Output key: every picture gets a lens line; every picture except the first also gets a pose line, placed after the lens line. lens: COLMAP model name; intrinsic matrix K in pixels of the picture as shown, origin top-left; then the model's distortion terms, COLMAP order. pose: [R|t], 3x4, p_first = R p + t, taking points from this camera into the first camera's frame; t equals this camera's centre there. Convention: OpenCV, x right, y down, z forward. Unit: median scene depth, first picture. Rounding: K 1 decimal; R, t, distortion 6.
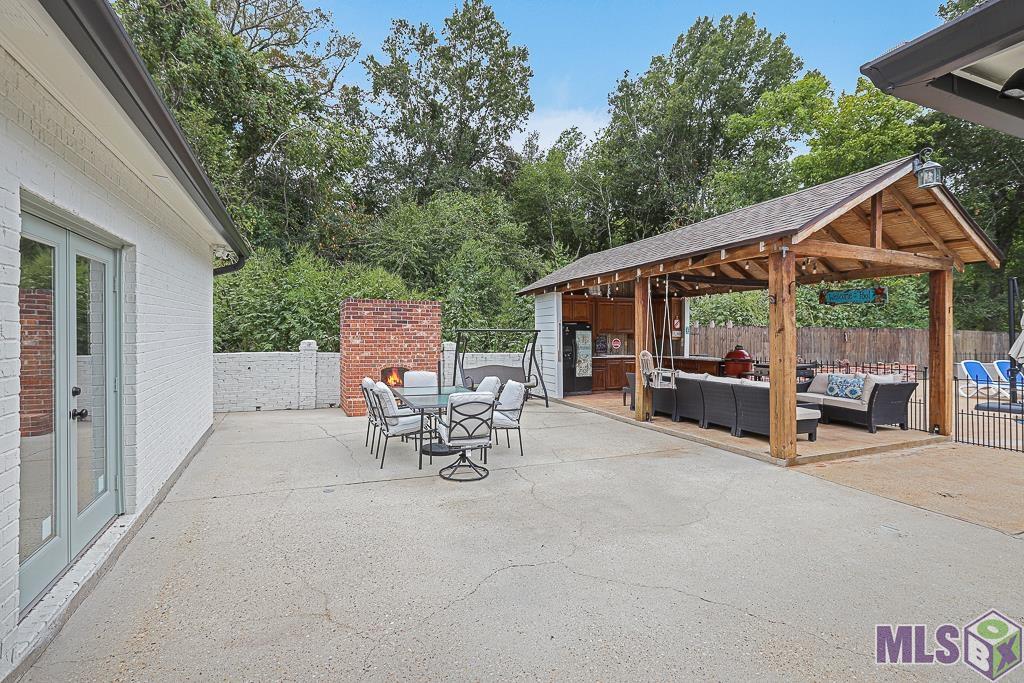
lens RADIAL K [[501.9, 0, 510.8], [0, 501.9, 334.8], [0, 0, 1]] dist [-0.000269, 0.000102]
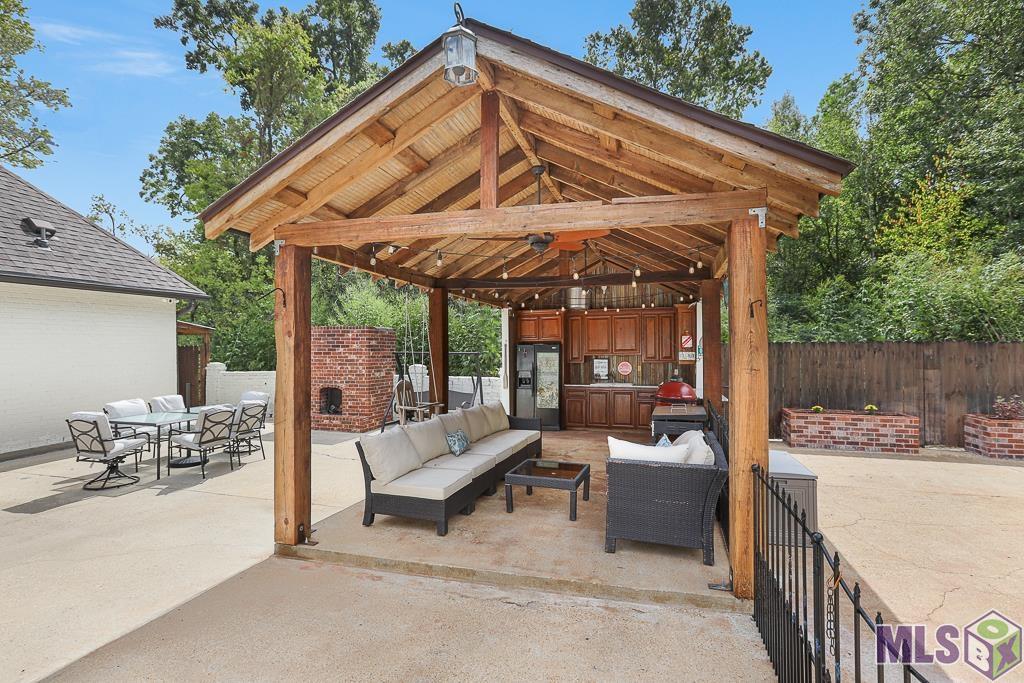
lens RADIAL K [[501.9, 0, 513.8], [0, 501.9, 346.8], [0, 0, 1]] dist [-0.000269, 0.000102]
pose [[0.771643, -0.011910, -0.635944, 0.625574], [0.004877, 0.999906, -0.012808, -0.006824], [0.636037, 0.006782, 0.771629, 0.324898]]
